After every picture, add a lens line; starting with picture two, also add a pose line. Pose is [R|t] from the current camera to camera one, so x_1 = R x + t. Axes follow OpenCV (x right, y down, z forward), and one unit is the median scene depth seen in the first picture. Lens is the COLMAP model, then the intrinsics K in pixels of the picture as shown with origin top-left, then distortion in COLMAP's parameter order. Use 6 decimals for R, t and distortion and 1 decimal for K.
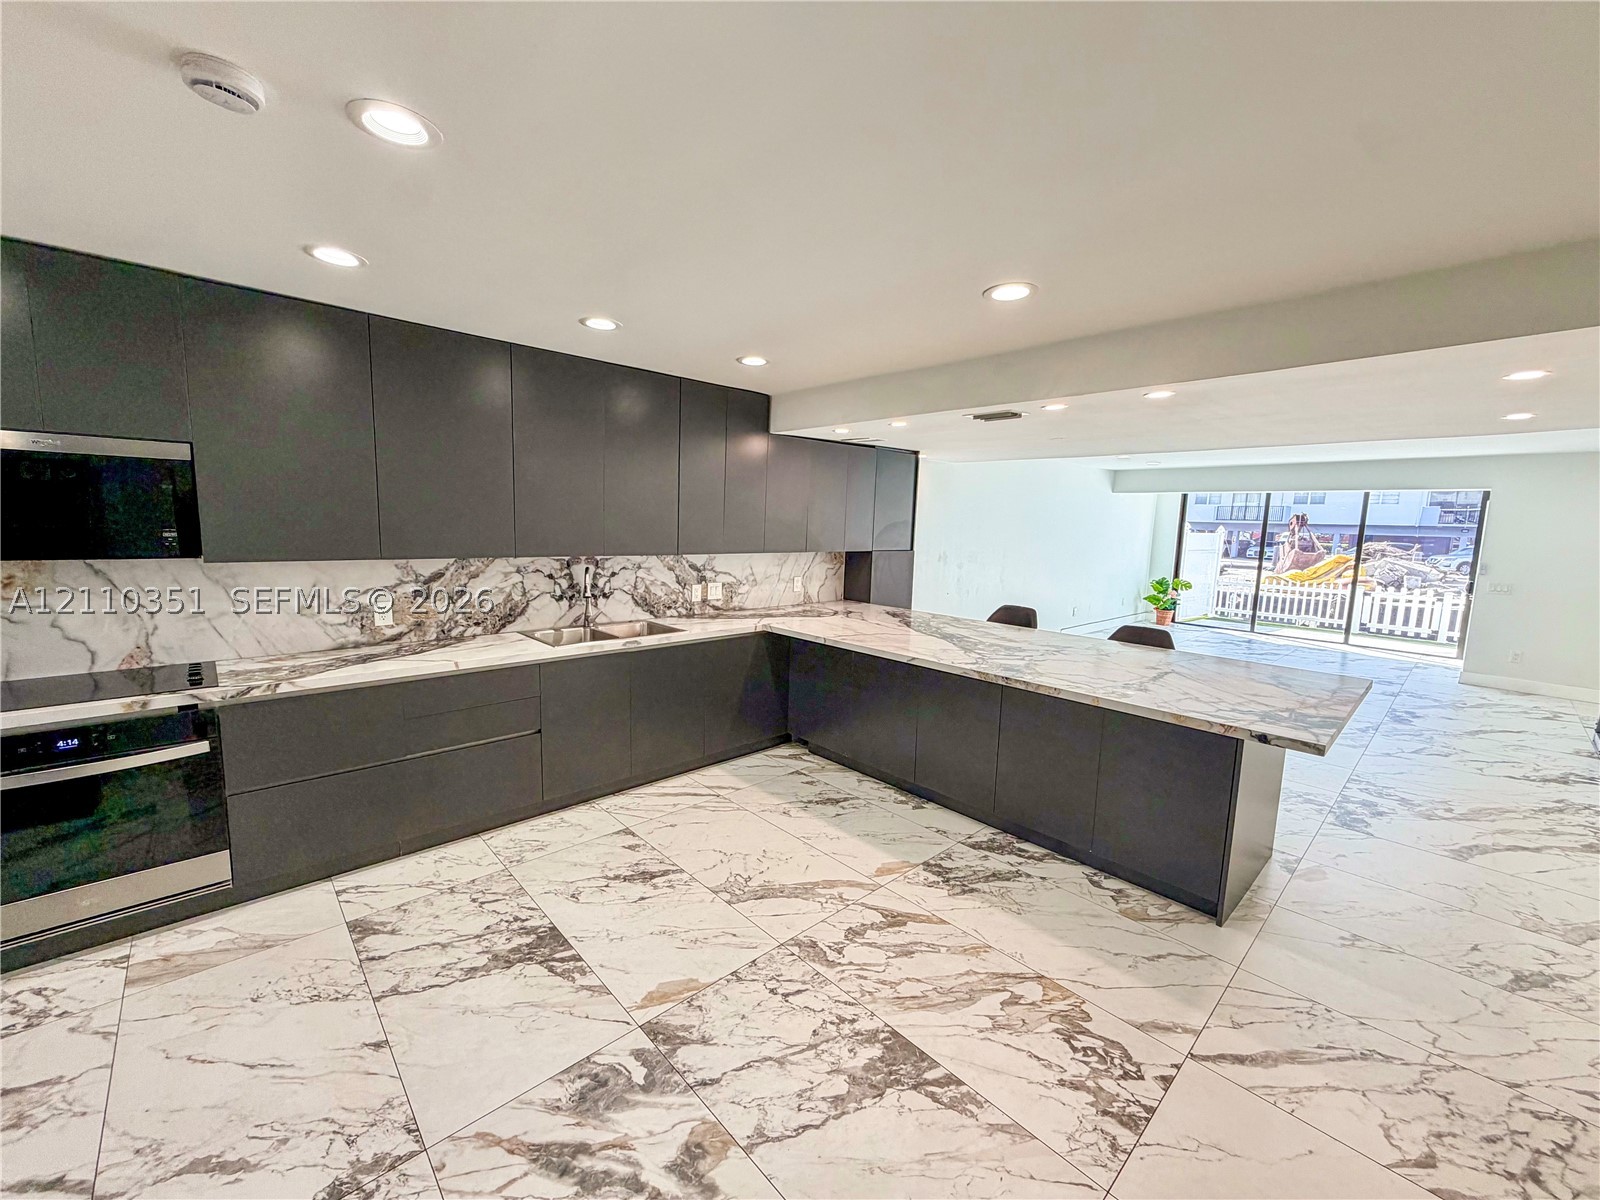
lens RADIAL K [[641.6, 0, 792.9], [0, 641.6, 601.9], [0, 0, 1]] dist [-0.002138, 0.000174]
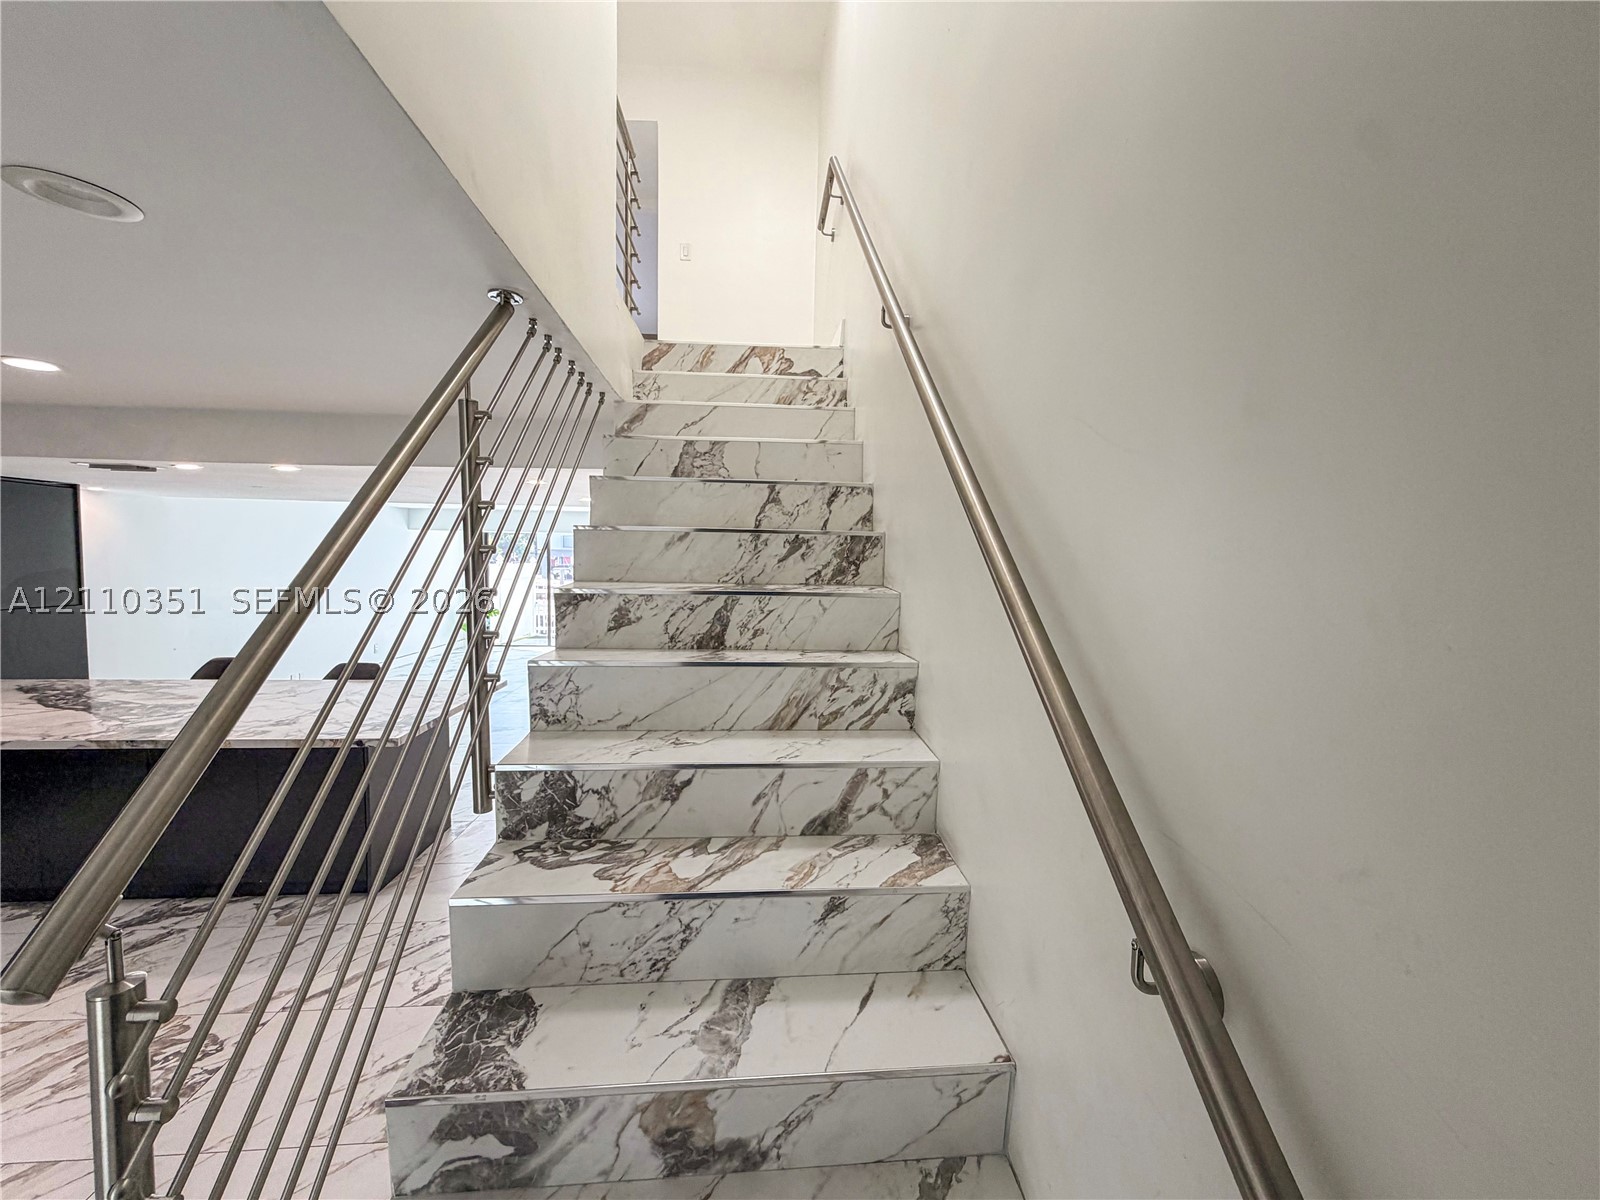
lens RADIAL K [[641.6, 0, 797.1], [0, 641.6, 598.4], [0, 0, 1]] dist [-0.002138, 0.000174]
pose [[0.610143, -0.067082, 0.789446, 0.182859], [0.102613, 0.994708, 0.005216, 0.000938], [-0.785618, 0.077825, 0.613798, -0.386984]]
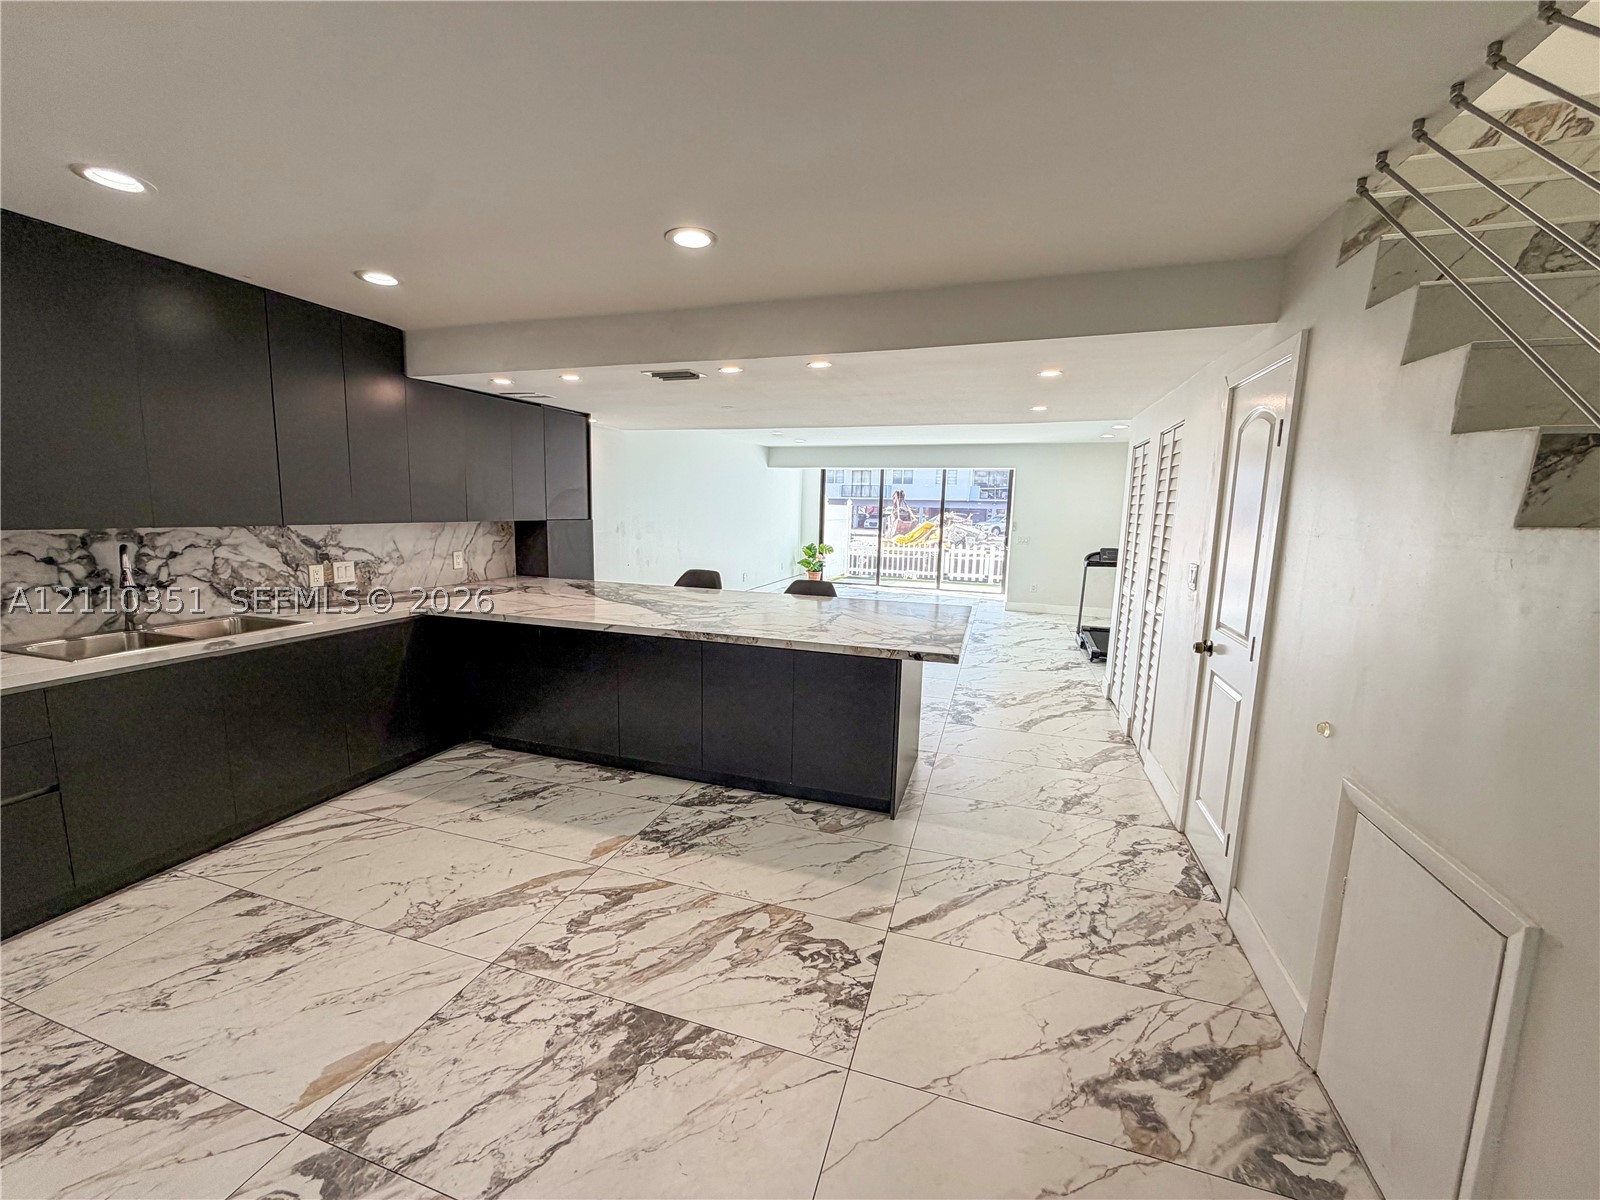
lens RADIAL K [[641.6, 0, 798.1], [0, 641.6, 600.8], [0, 0, 1]] dist [-0.002138, 0.000174]
pose [[0.870221, -0.080445, 0.486050, -0.029763], [0.065331, 0.996709, 0.047994, 0.025385], [-0.488311, -0.010011, 0.872612, 0.039097]]
